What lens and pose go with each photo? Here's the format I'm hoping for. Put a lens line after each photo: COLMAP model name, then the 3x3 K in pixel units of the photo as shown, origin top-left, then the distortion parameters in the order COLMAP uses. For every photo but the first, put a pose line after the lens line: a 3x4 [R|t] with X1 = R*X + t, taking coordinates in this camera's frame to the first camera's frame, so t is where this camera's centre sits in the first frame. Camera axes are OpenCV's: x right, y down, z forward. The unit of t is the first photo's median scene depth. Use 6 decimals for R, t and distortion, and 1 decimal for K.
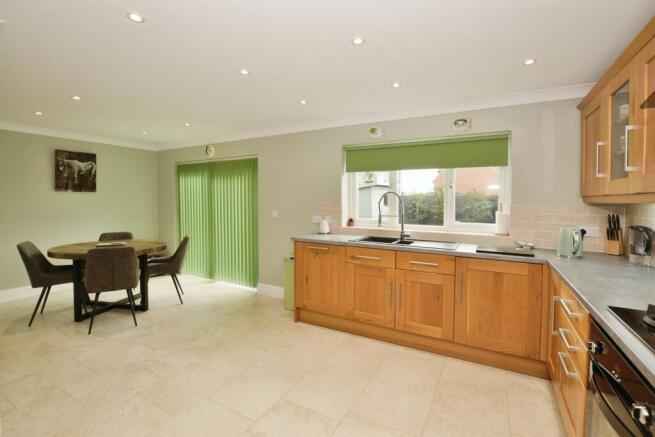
lens RADIAL K [[296.1, 0, 327.9], [0, 296.1, 204.5], [0, 0, 1]] dist [0.000162, -0.000083]
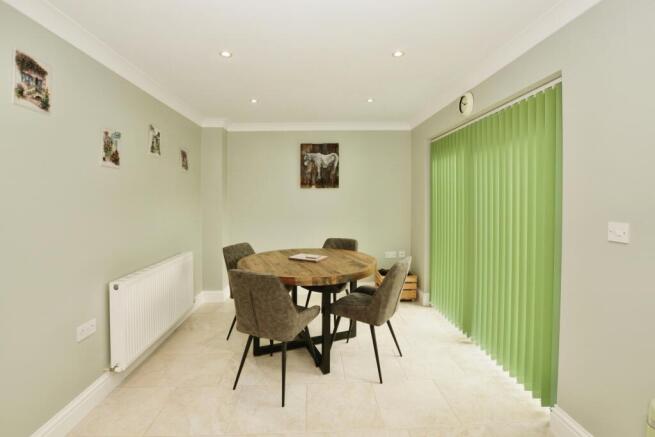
lens RADIAL K [[296.1, 0, 327.9], [0, 296.1, 204.5], [0, 0, 1]] dist [0.000162, -0.000083]
pose [[0.513816, 0.011507, -0.857823, -0.066259], [0.001513, 0.999896, 0.014319, -0.006200], [0.857899, -0.008655, 0.513745, 0.564638]]
